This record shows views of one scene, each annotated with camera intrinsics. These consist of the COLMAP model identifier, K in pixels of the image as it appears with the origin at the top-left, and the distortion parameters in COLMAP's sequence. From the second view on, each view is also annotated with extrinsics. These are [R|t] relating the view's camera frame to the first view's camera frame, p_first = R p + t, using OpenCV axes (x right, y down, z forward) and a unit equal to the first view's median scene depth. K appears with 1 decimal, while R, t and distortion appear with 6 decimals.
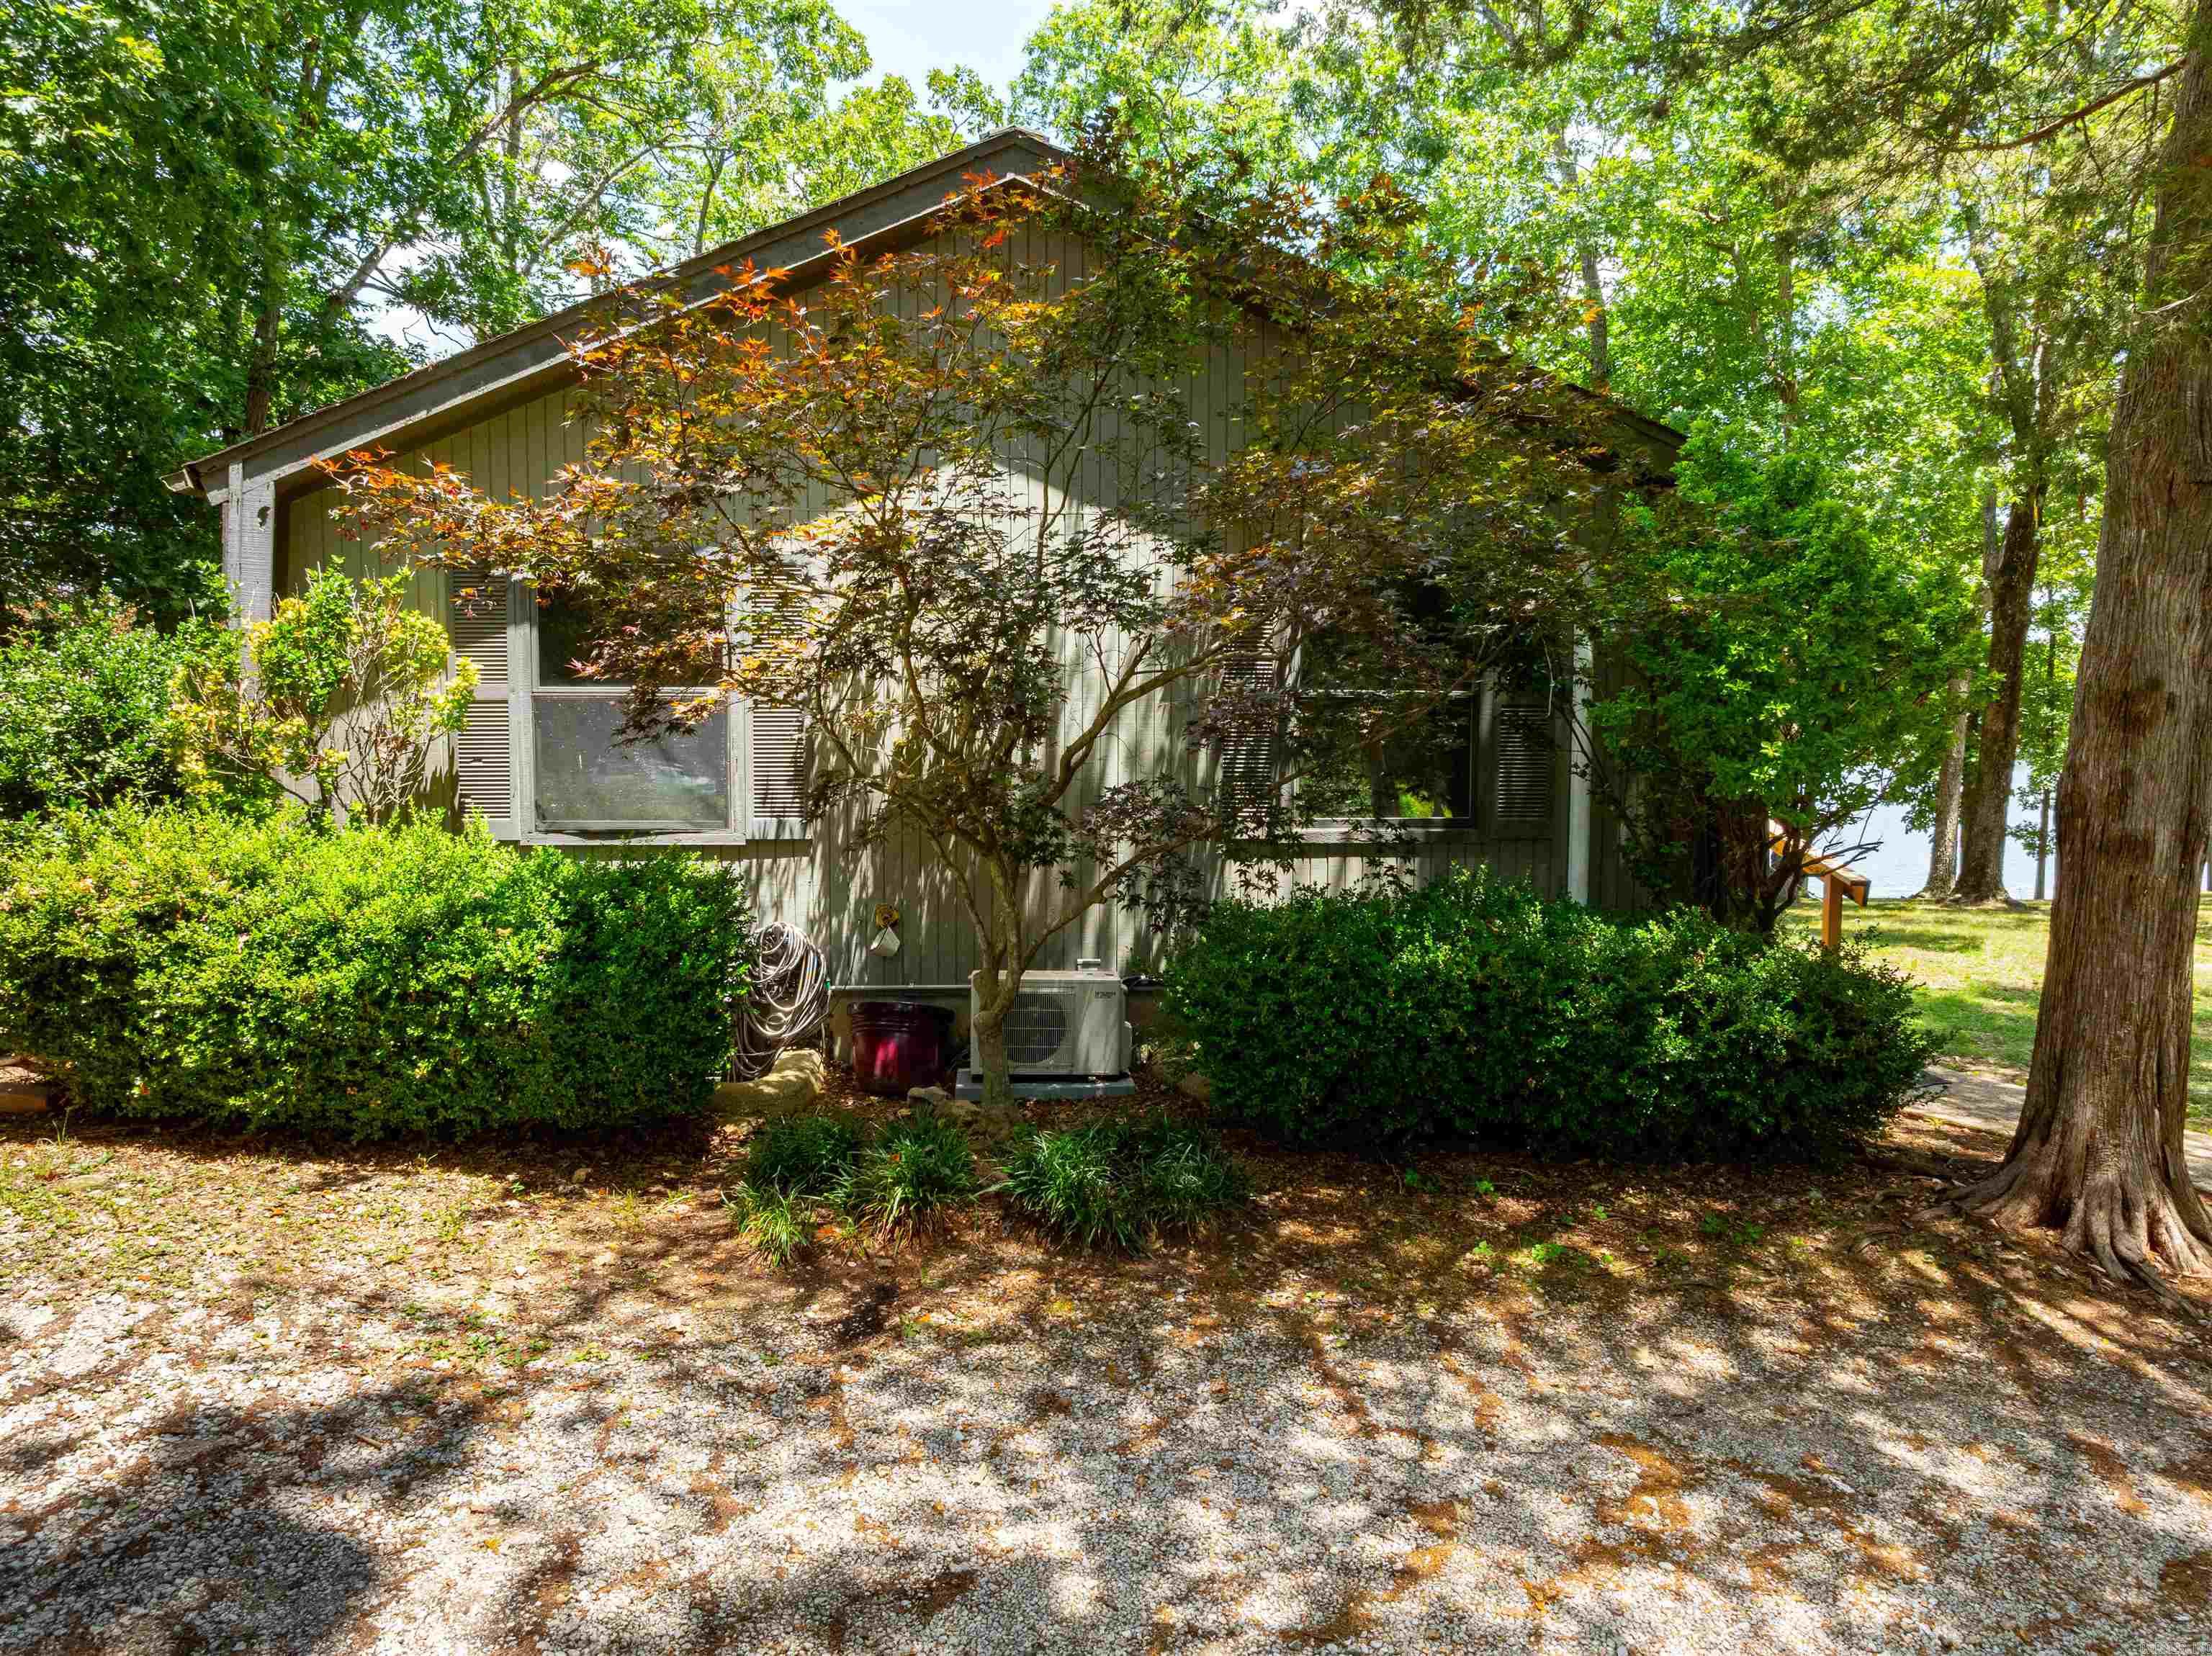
lens RADIAL K [[1548.6, 0, 1093.6], [0, 1548.6, 804.5], [0, 0, 1]] dist [-0.017009, 0.012108]
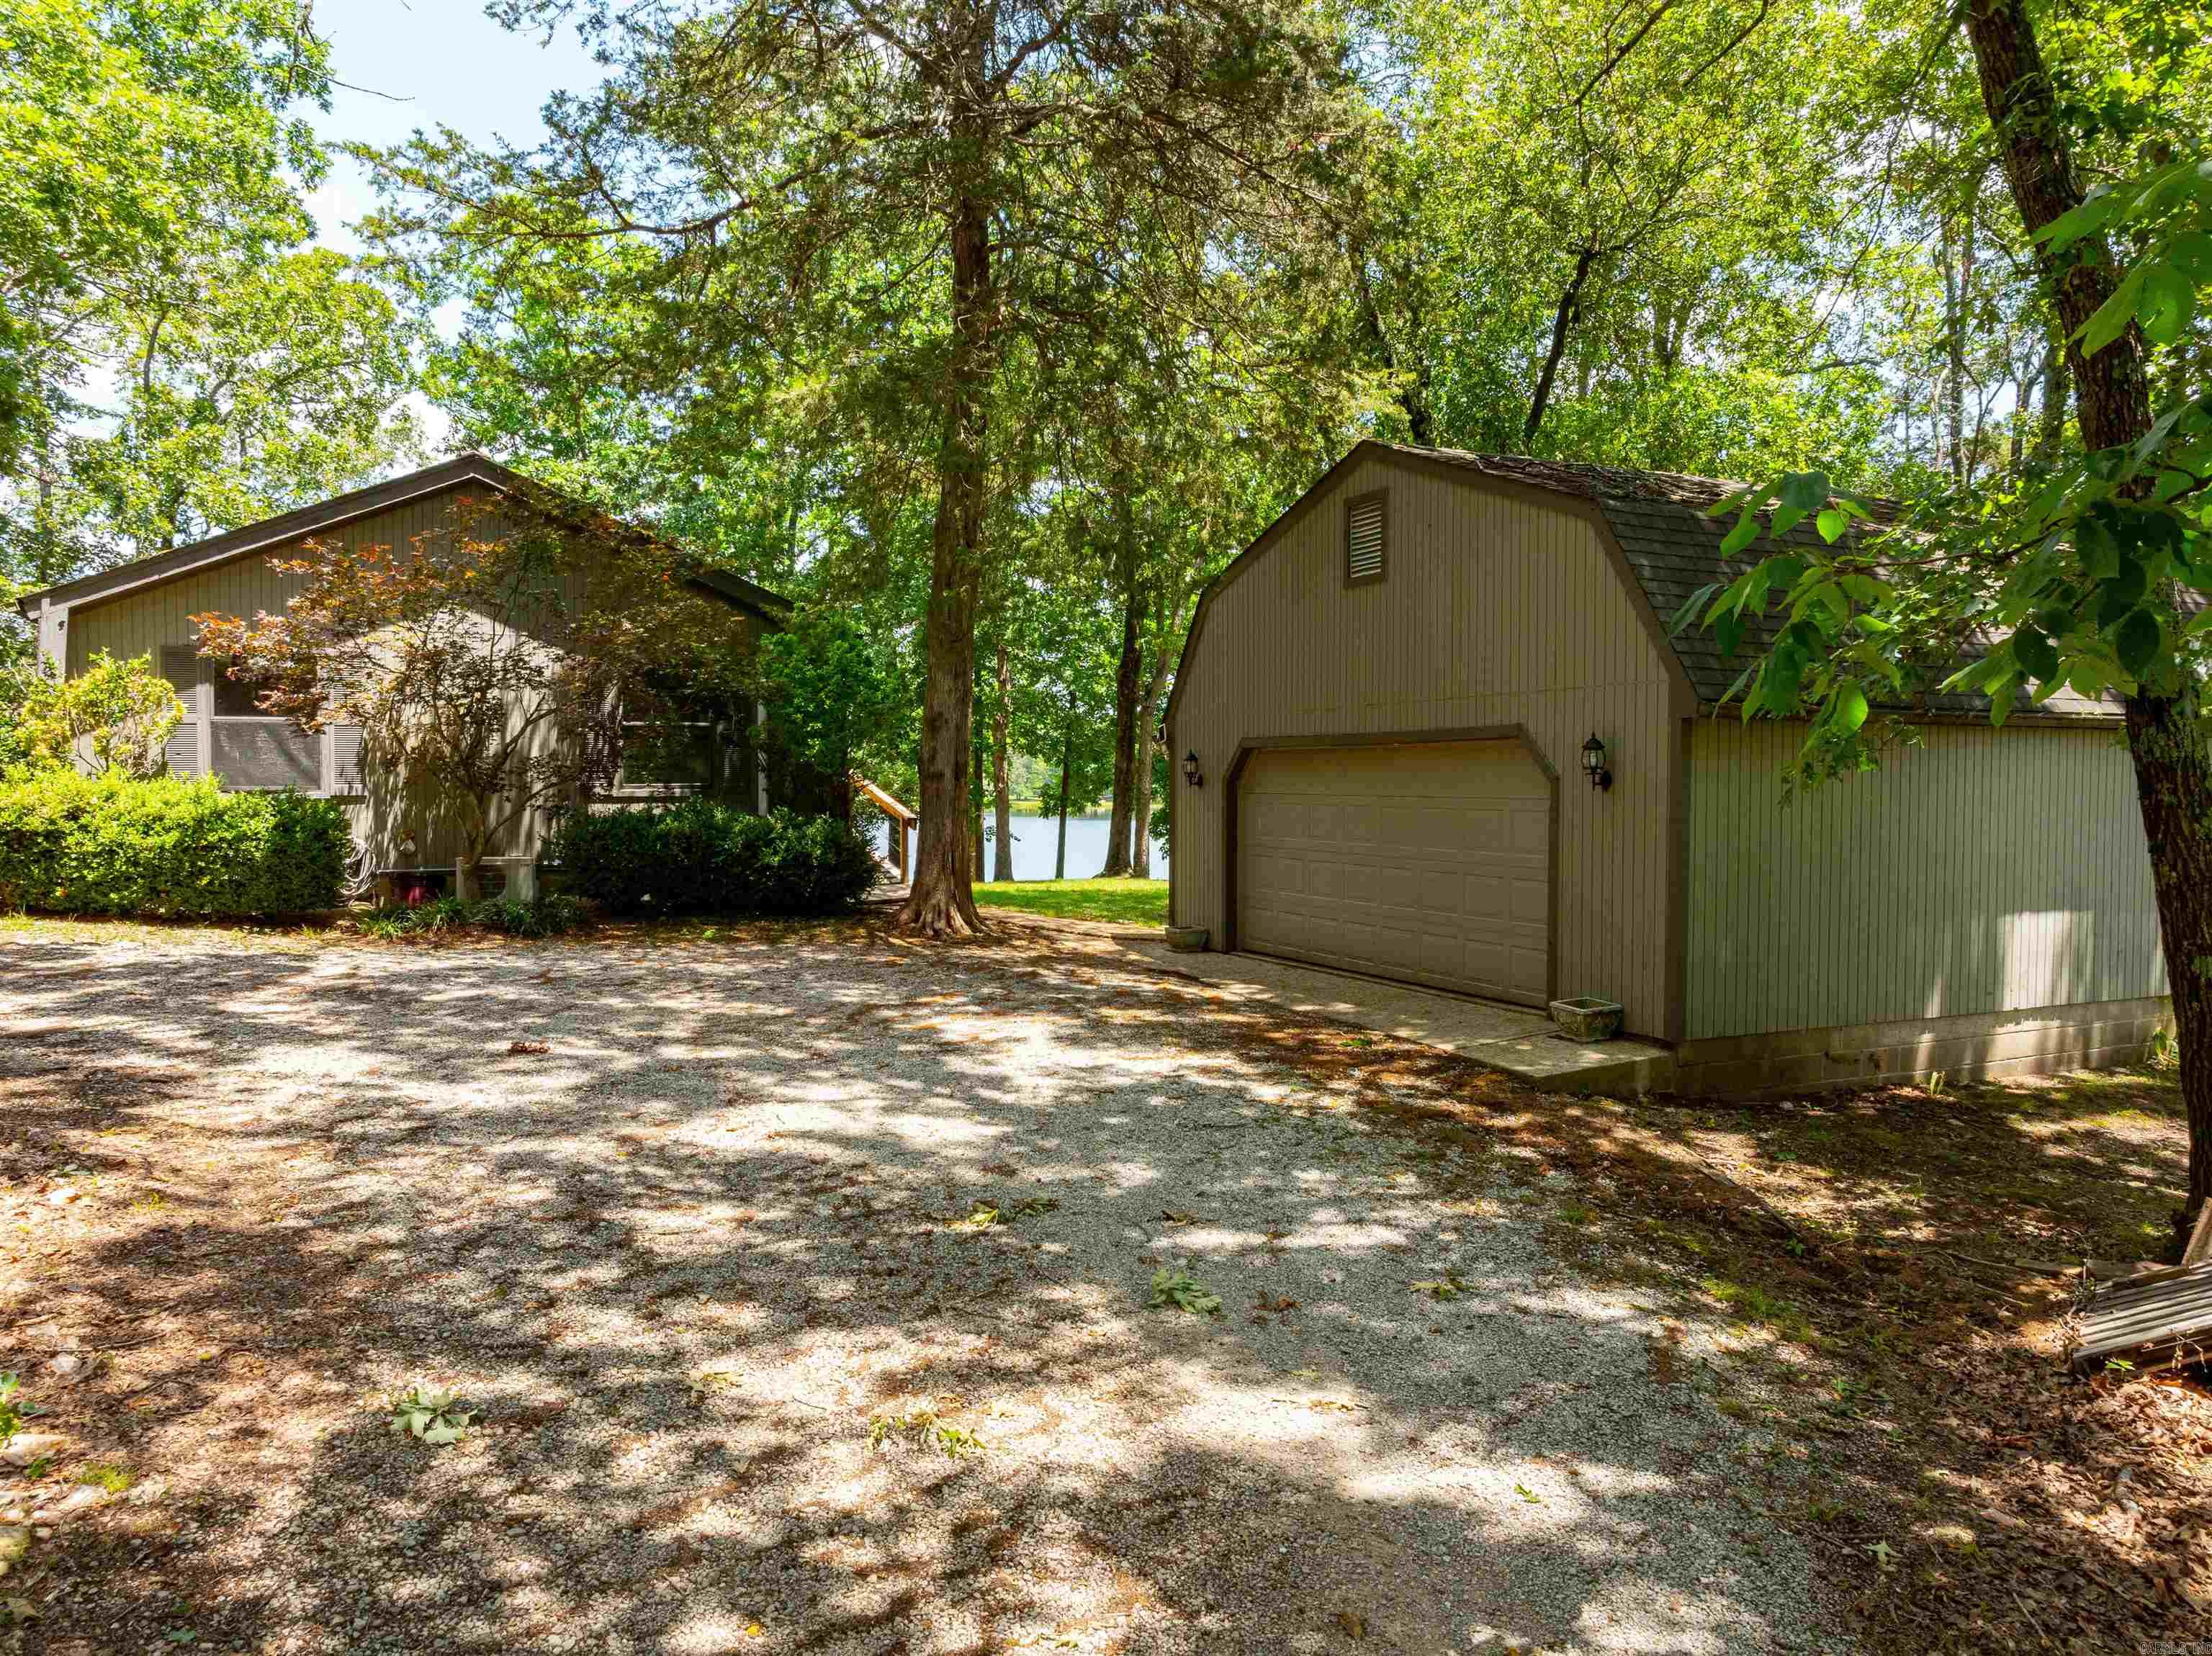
lens RADIAL K [[1548.6, 0, 1093.6], [0, 1548.6, 804.5], [0, 0, 1]] dist [-0.017009, 0.012108]
pose [[0.932557, -0.012090, 0.360819, -0.033903], [0.029210, 0.998689, -0.042030, 0.168239], [-0.359838, 0.049734, 0.931688, -1.353334]]
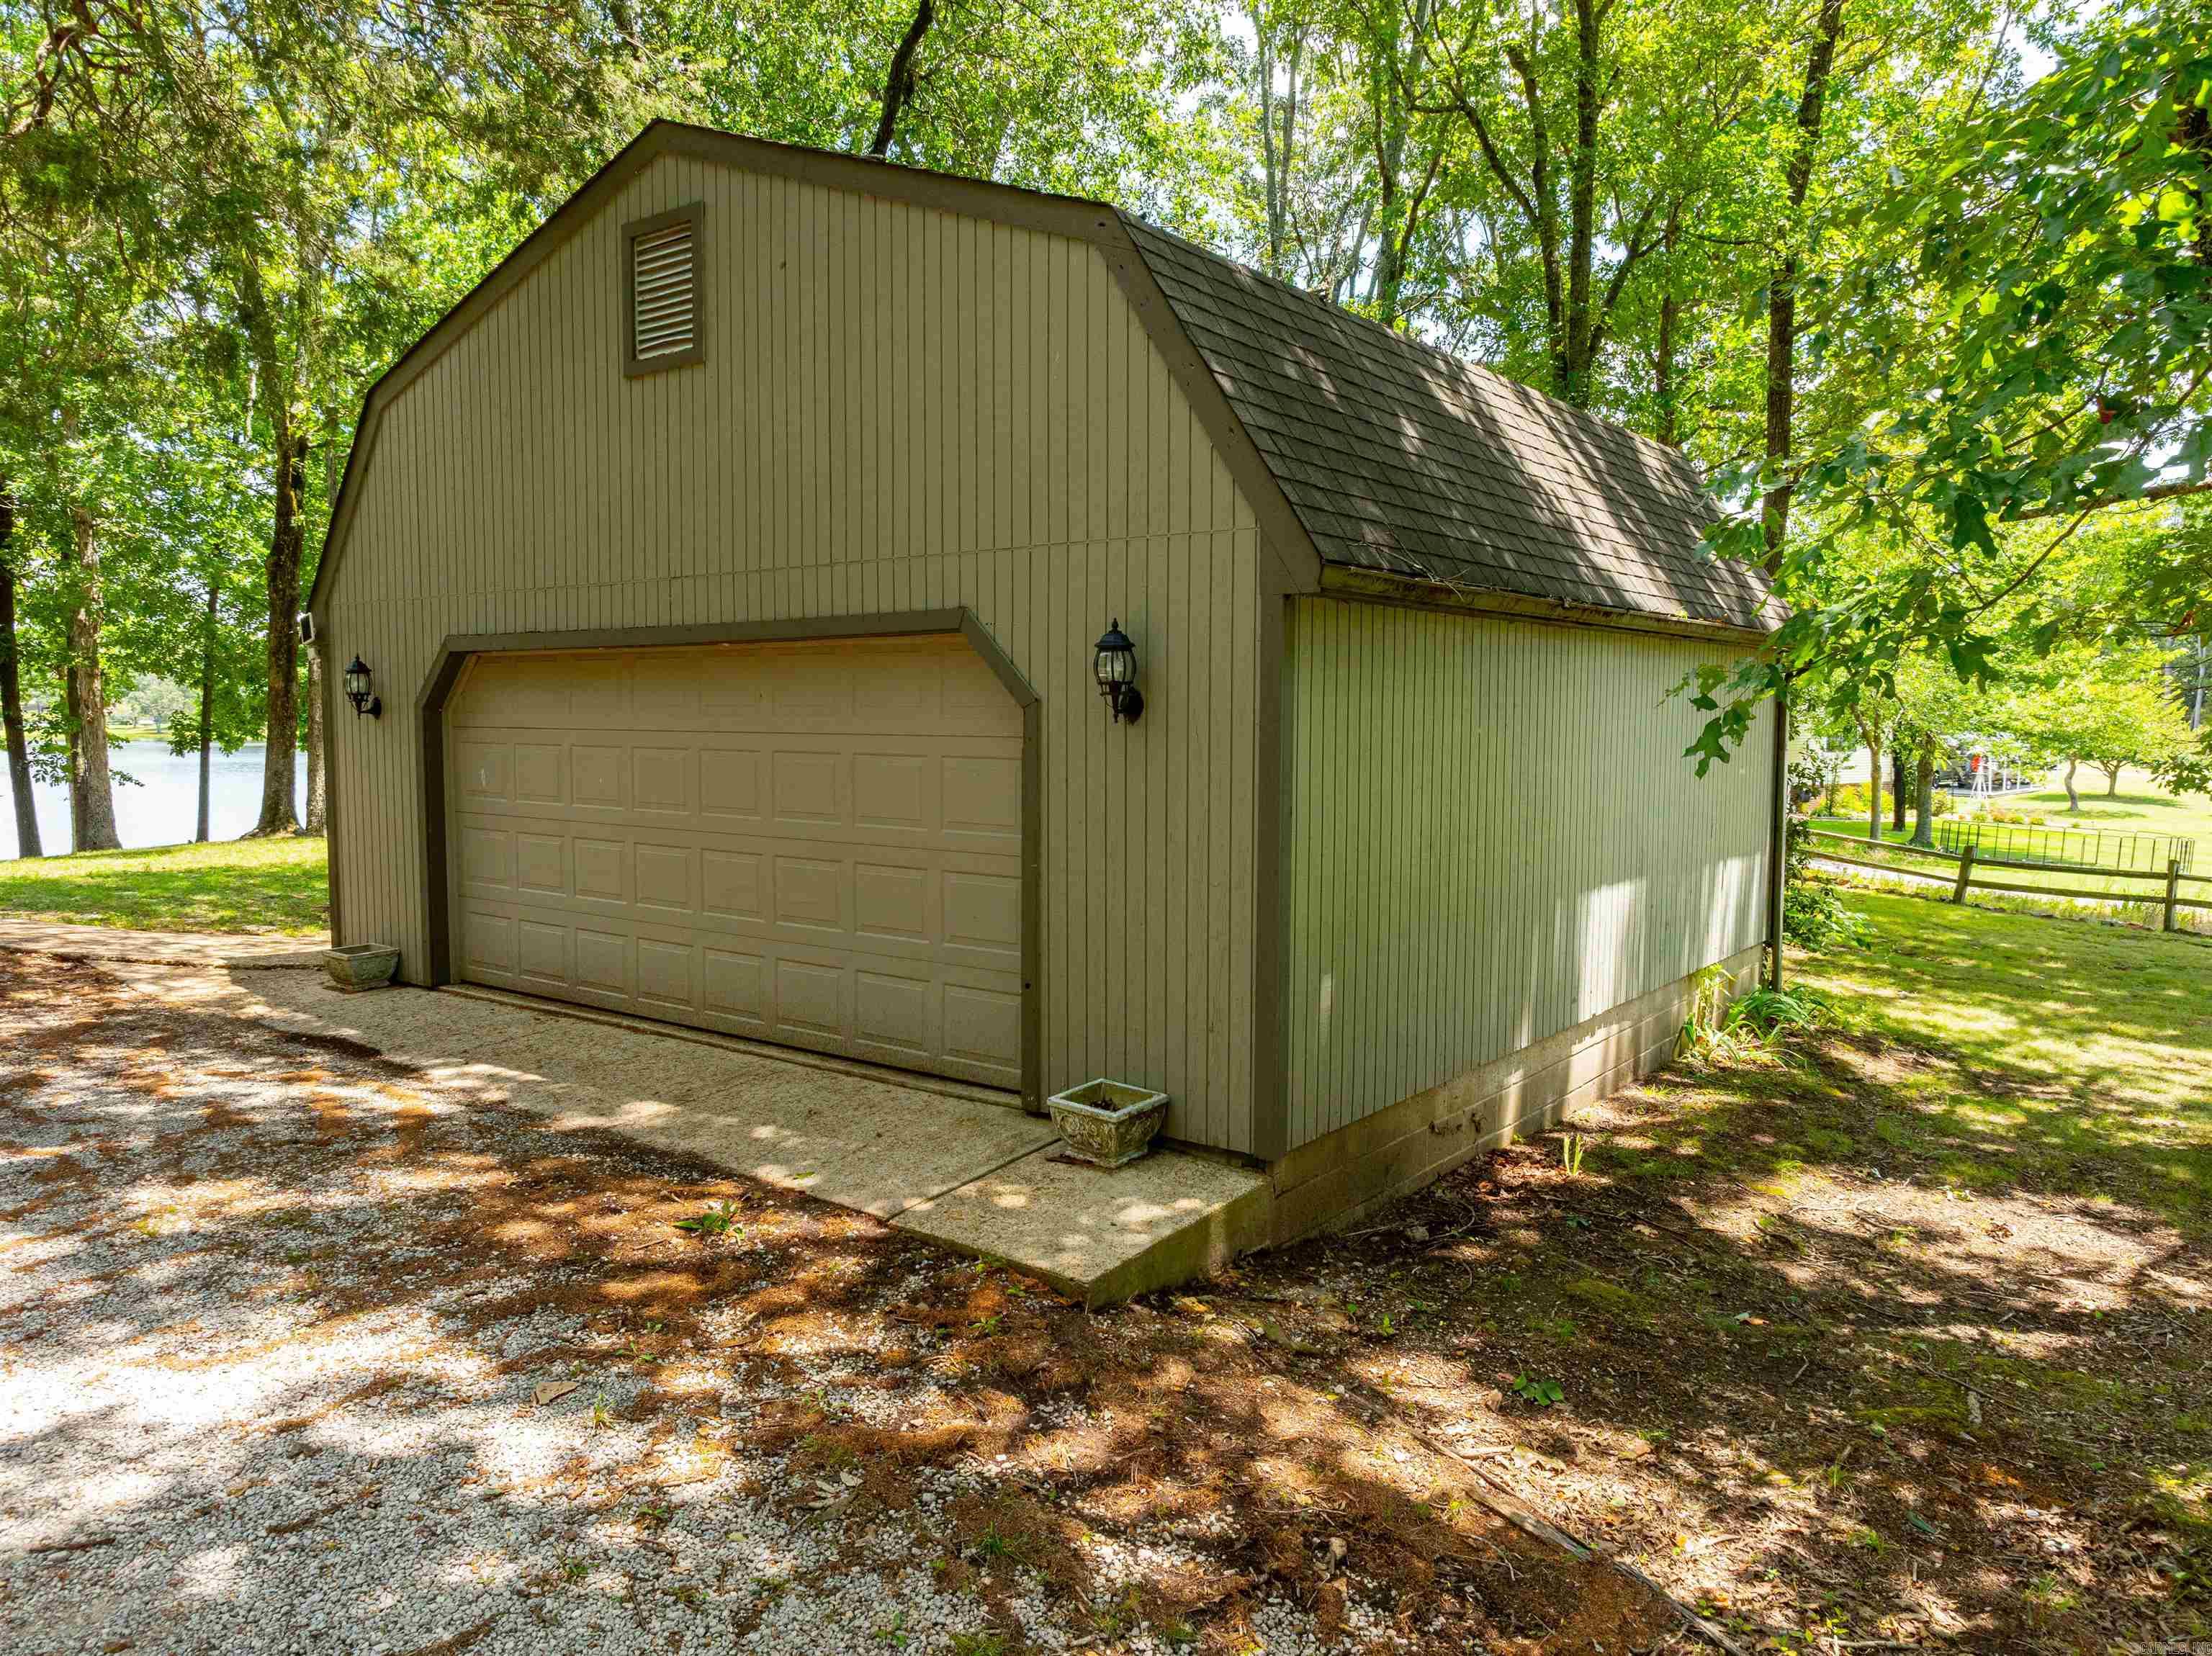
lens RADIAL K [[1471.1, 0, 1142.5], [0, 1471.1, 822.9], [0, 0, 1]] dist [-0.035153, 0.000270]
pose [[0.623801, -0.064047, 0.778955, 0.328198], [0.051135, 0.997846, 0.041094, 0.128792], [-0.779909, 0.014197, 0.625732, -0.662116]]
